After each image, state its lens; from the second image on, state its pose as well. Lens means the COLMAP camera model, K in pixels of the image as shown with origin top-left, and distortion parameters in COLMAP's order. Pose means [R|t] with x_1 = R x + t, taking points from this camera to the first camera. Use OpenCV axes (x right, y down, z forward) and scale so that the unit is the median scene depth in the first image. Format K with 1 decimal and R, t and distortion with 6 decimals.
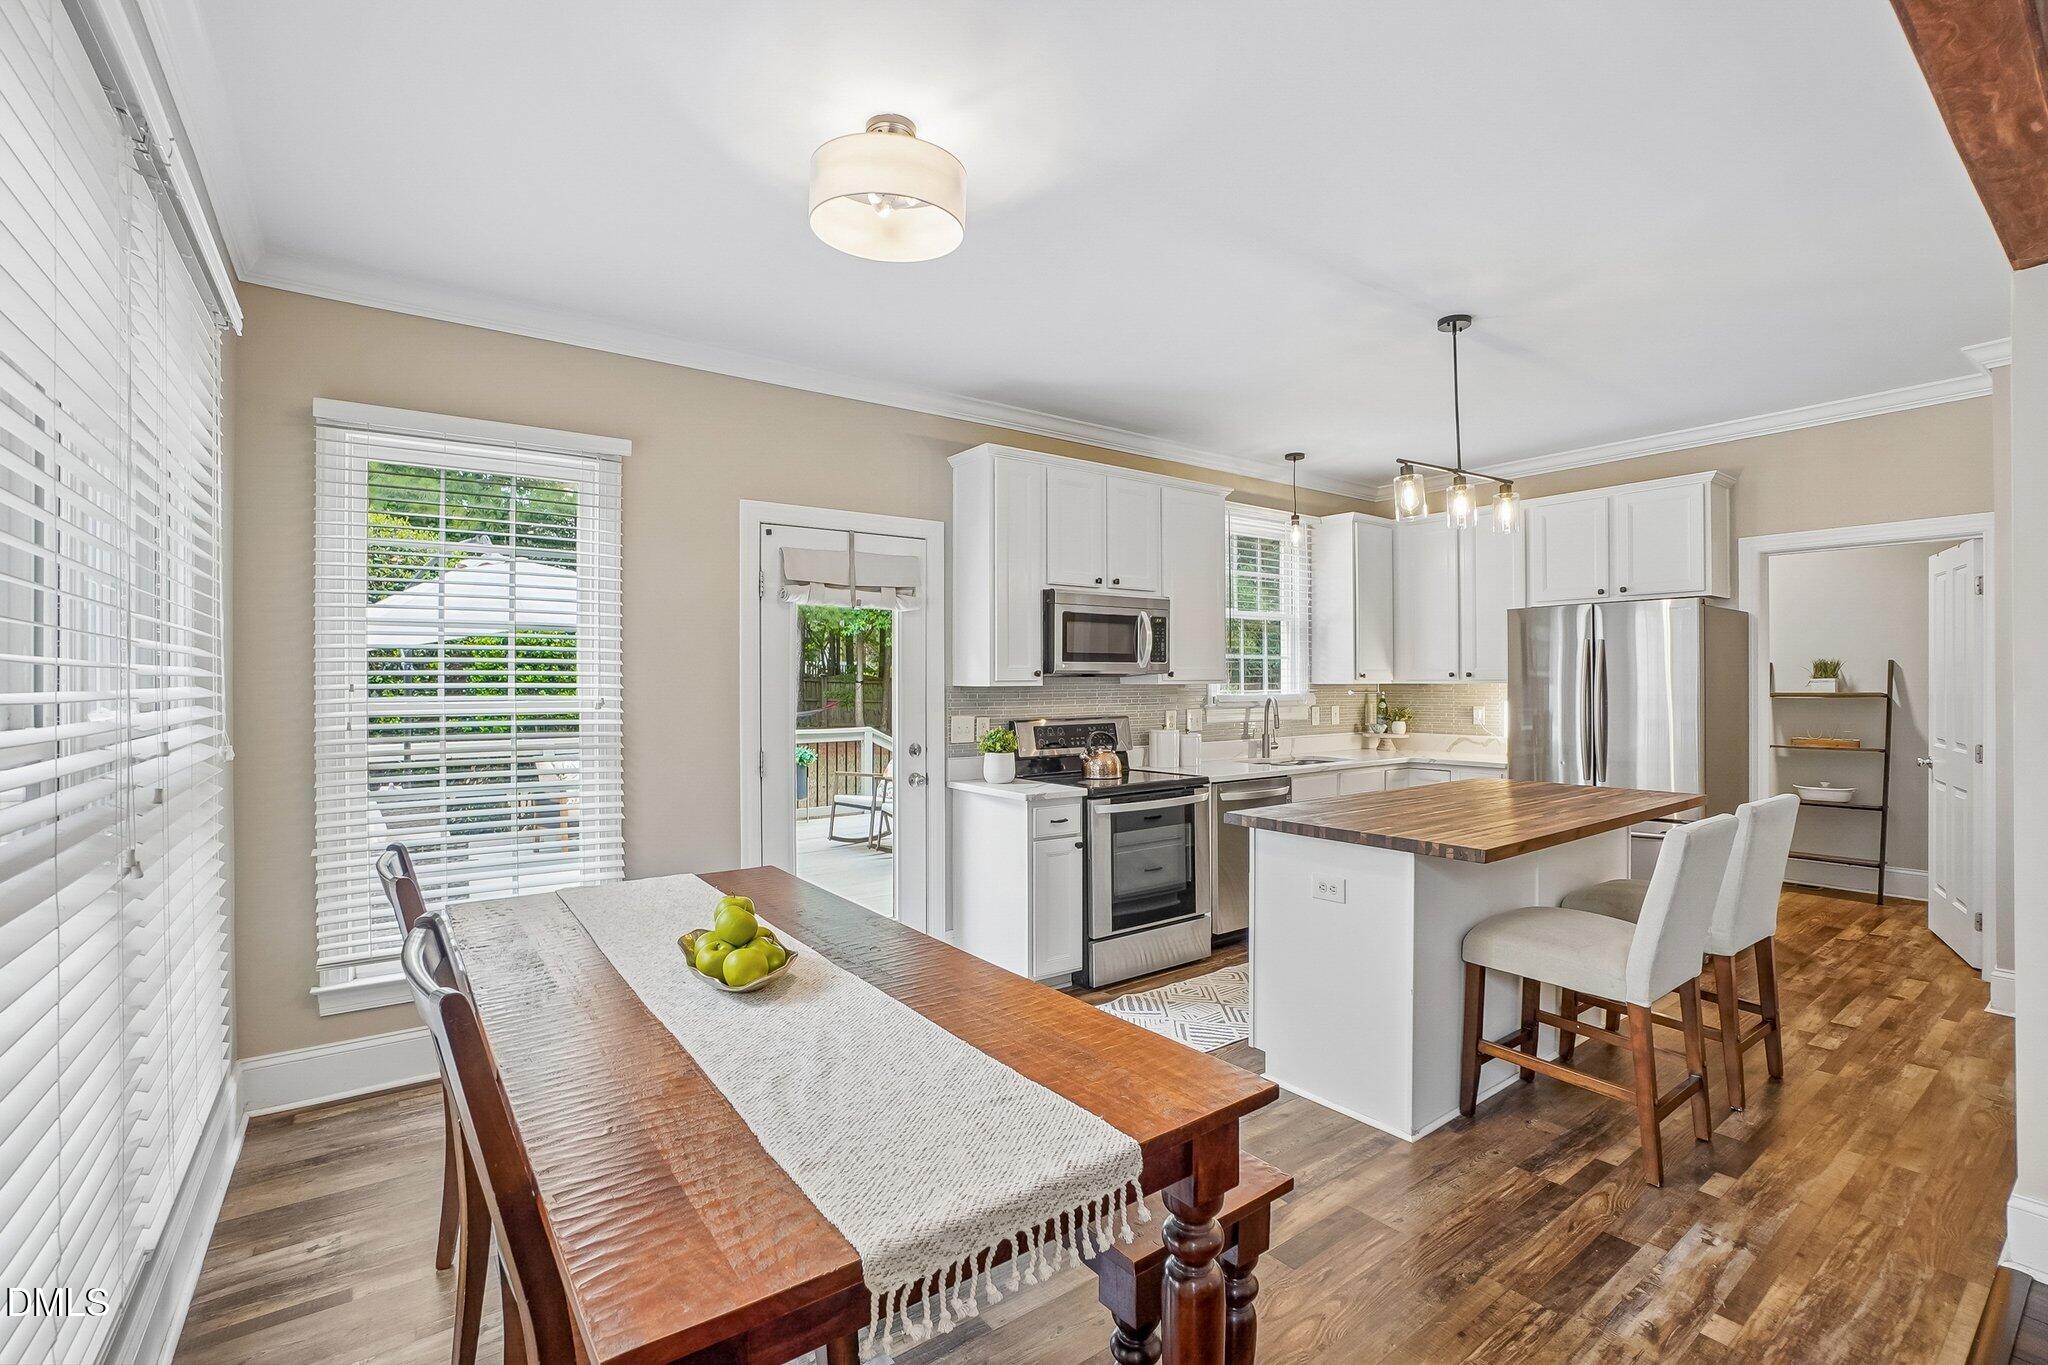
lens RADIAL K [[905.0, 0, 1013.2], [0, 905.0, 680.7], [0, 0, 1]] dist [-0.057916, 0.021632]
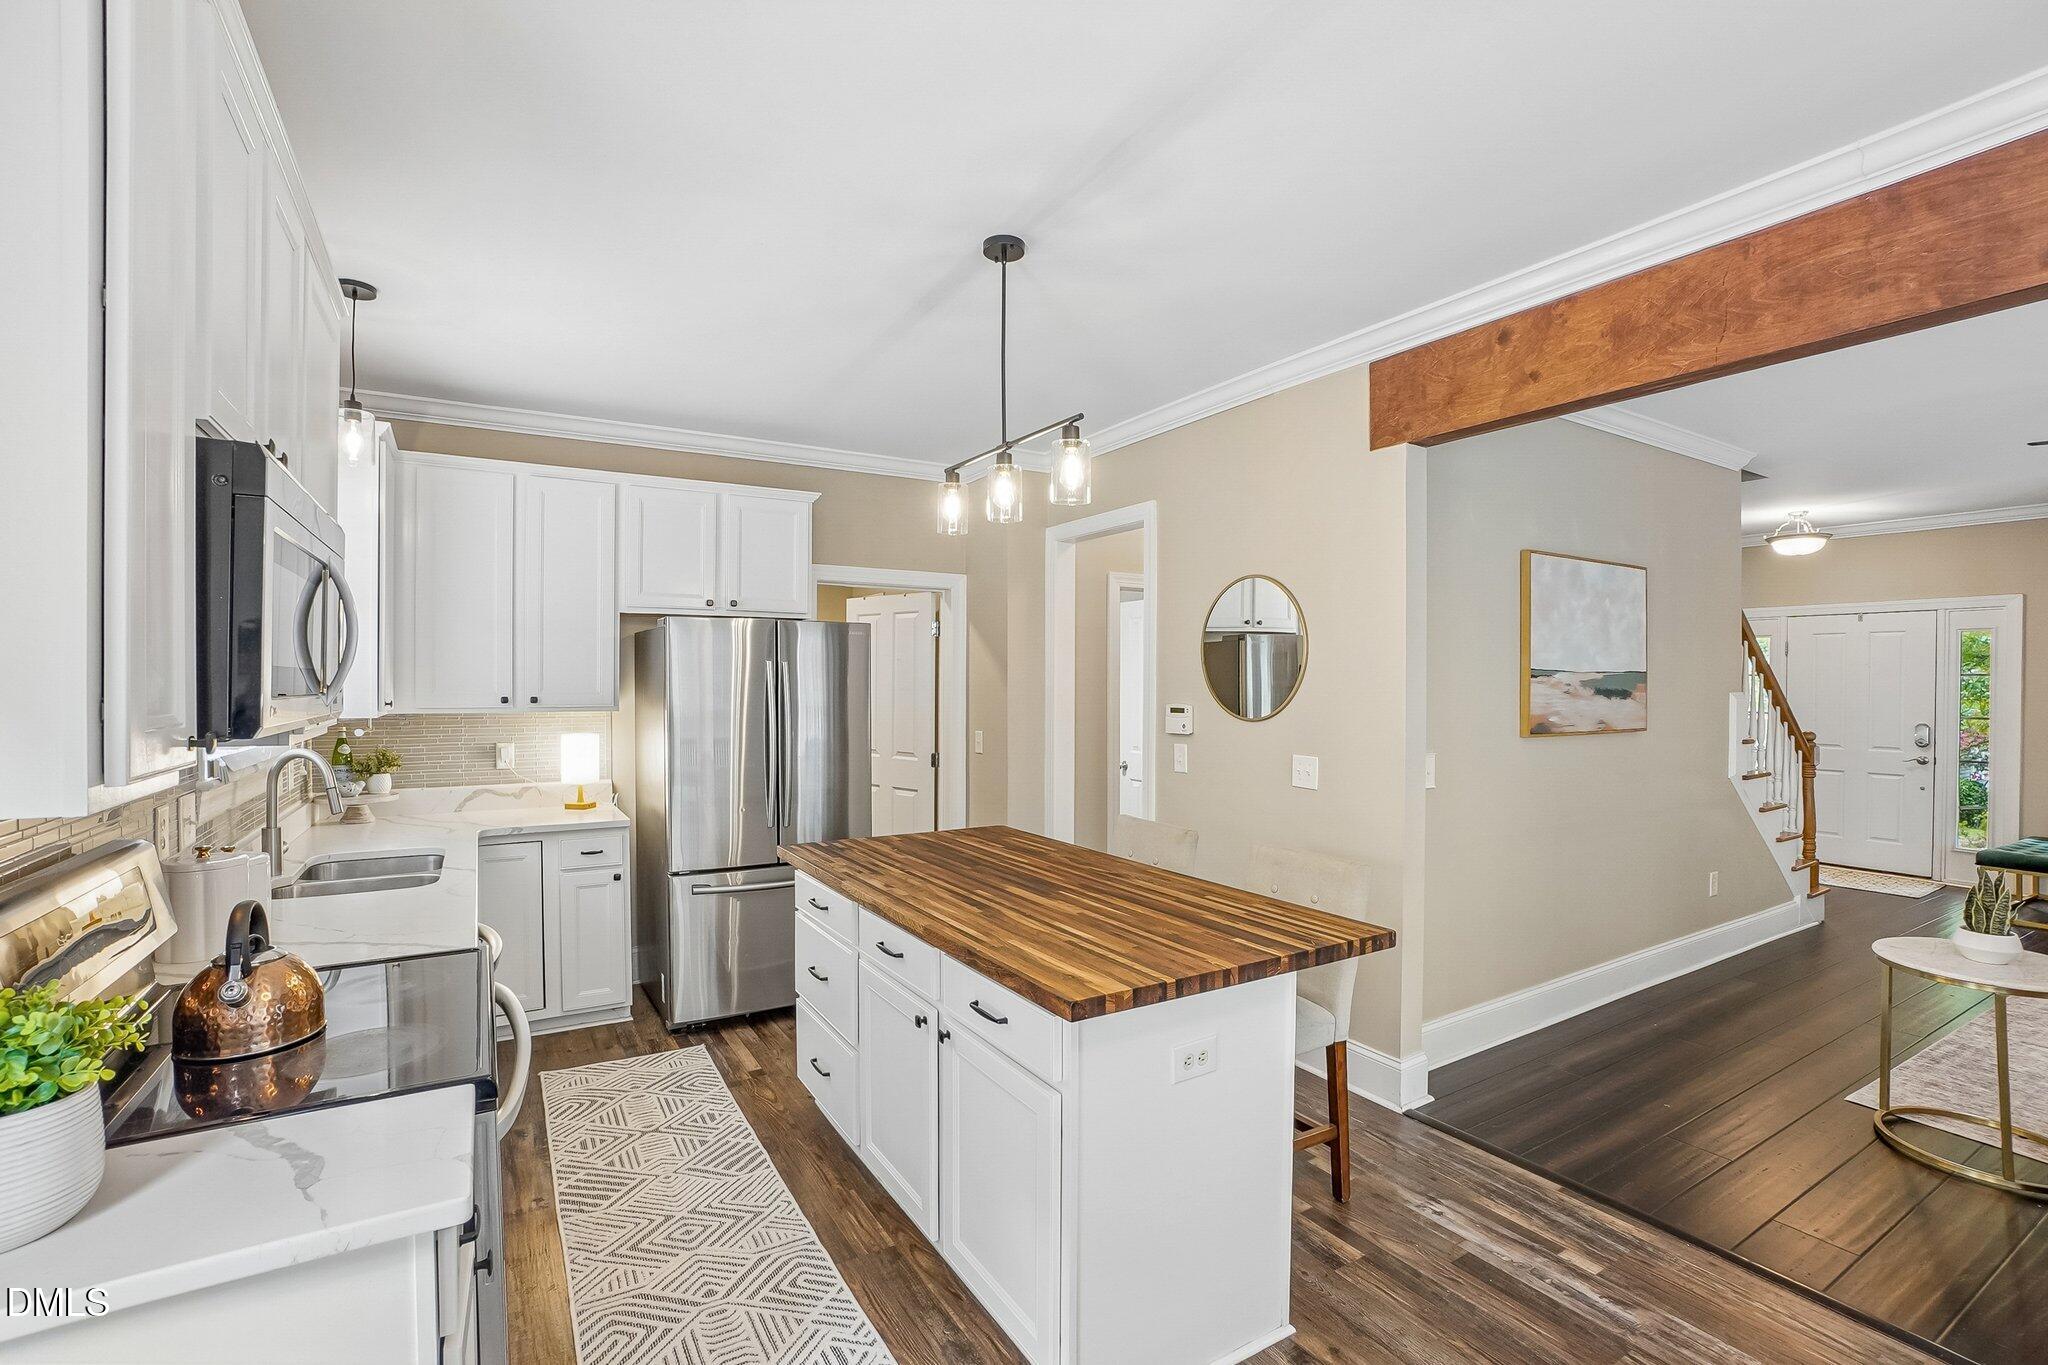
lens RADIAL K [[908.9, 0, 1027.1], [0, 908.9, 691.5], [0, 0, 1]] dist [-0.059937, 0.019706]
pose [[0.086329, -0.006109, 0.996248, -0.198563], [-0.004580, 0.999968, 0.006529, -0.025021], [-0.996256, -0.005126, 0.086299, 0.698404]]
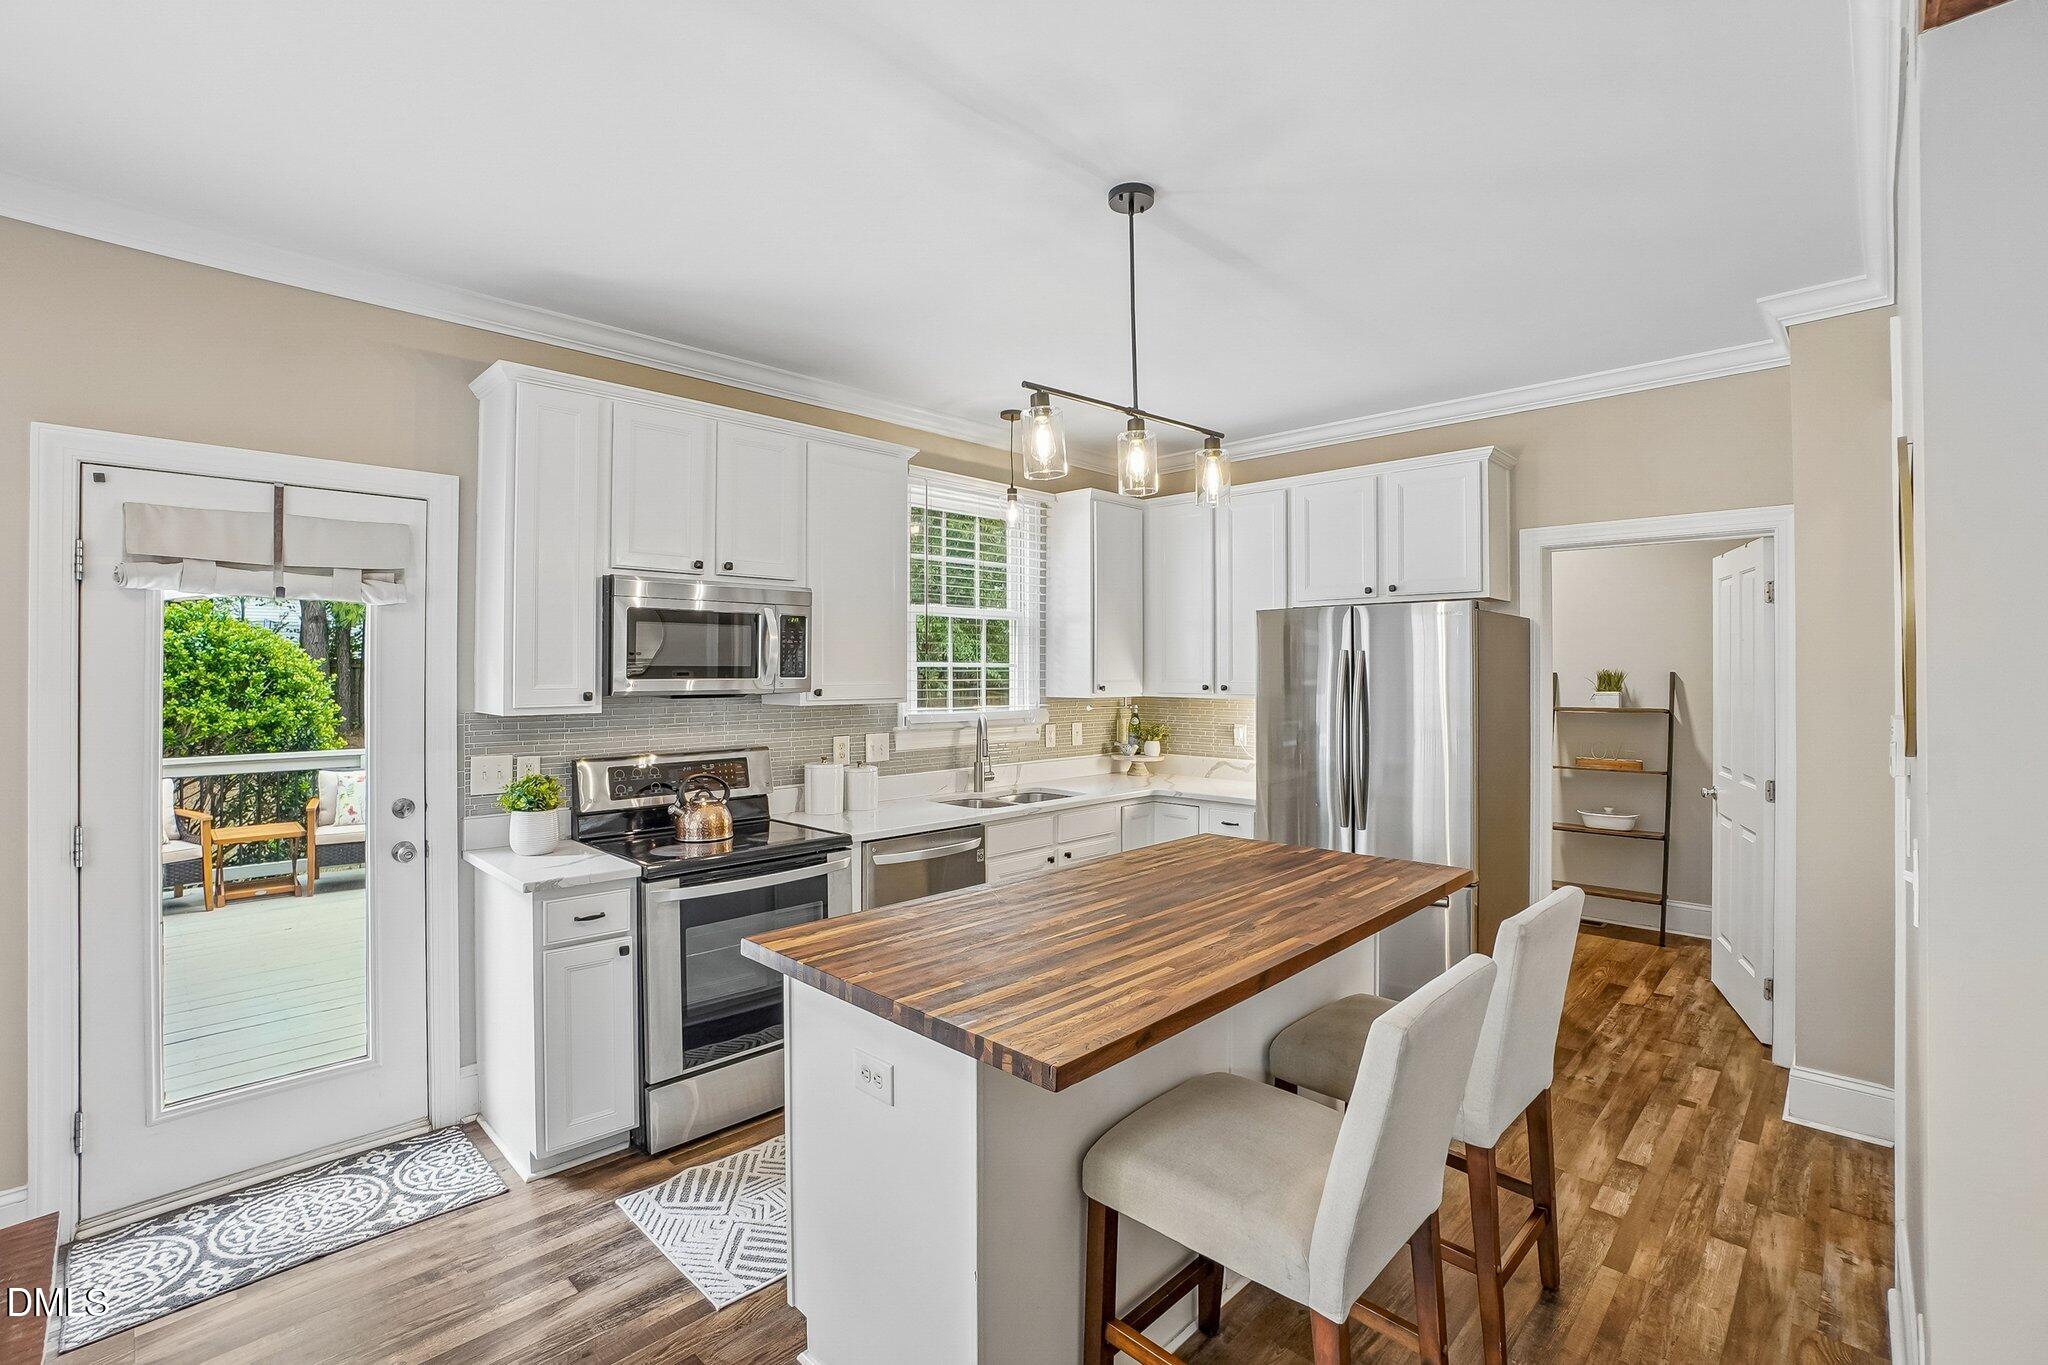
lens RADIAL K [[911.6, 0, 1007.3], [0, 911.6, 663.5], [0, 0, 1]] dist [-0.060017, 0.021370]
pose [[0.987265, 0.005363, 0.158993, 0.224747], [-0.004248, 0.999964, -0.007350, -0.028168], [-0.159027, 0.006581, 0.987252, 0.252894]]
